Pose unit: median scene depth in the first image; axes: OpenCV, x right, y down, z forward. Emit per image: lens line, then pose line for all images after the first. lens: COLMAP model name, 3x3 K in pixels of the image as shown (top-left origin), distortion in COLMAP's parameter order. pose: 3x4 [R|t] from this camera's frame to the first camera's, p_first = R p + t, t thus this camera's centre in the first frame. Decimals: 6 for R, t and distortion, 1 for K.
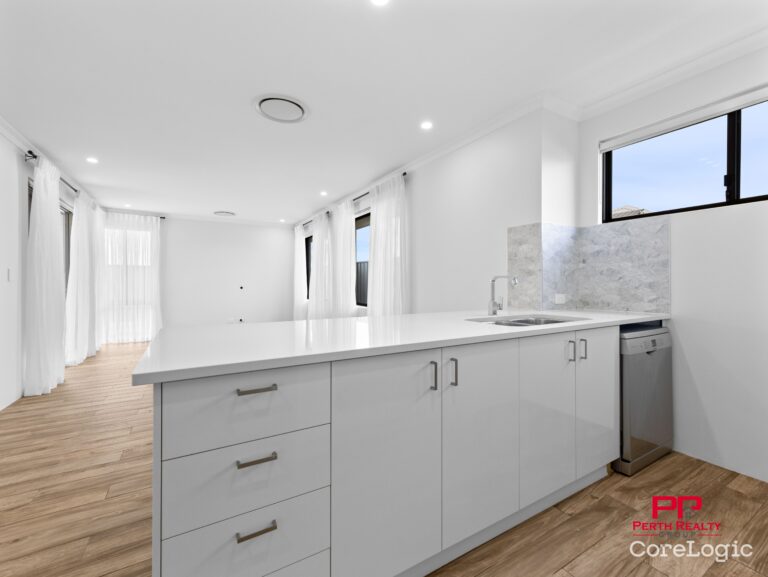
lens RADIAL K [[328.9, 0, 384.0], [0, 328.9, 288.5], [0, 0, 1]] dist [-0.000138, -0.000080]
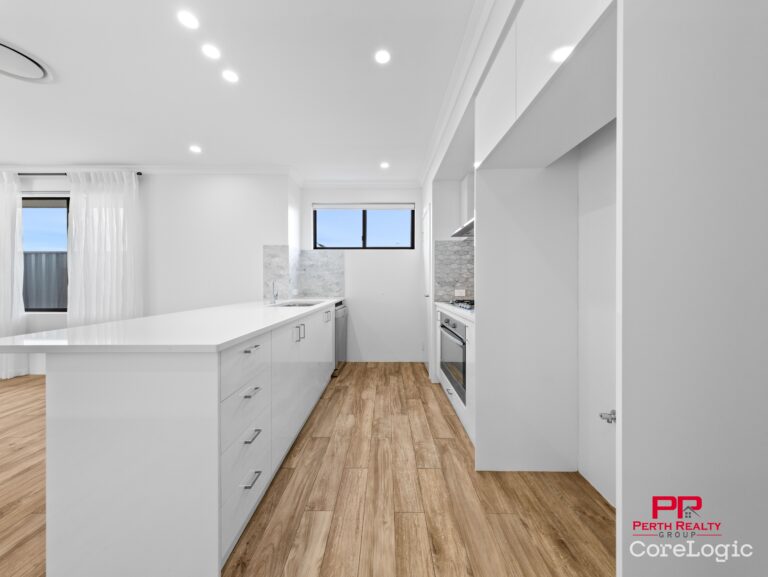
lens RADIAL K [[273.5, 0, 384.0], [0, 273.5, 288.5], [0, 0, 1]] dist [-0.000187, -0.000005]
pose [[0.509425, -0.021611, 0.860244, -0.433164], [0.016095, 0.999749, 0.015584, -0.000719], [-0.860365, 0.005907, 0.509645, -0.091862]]
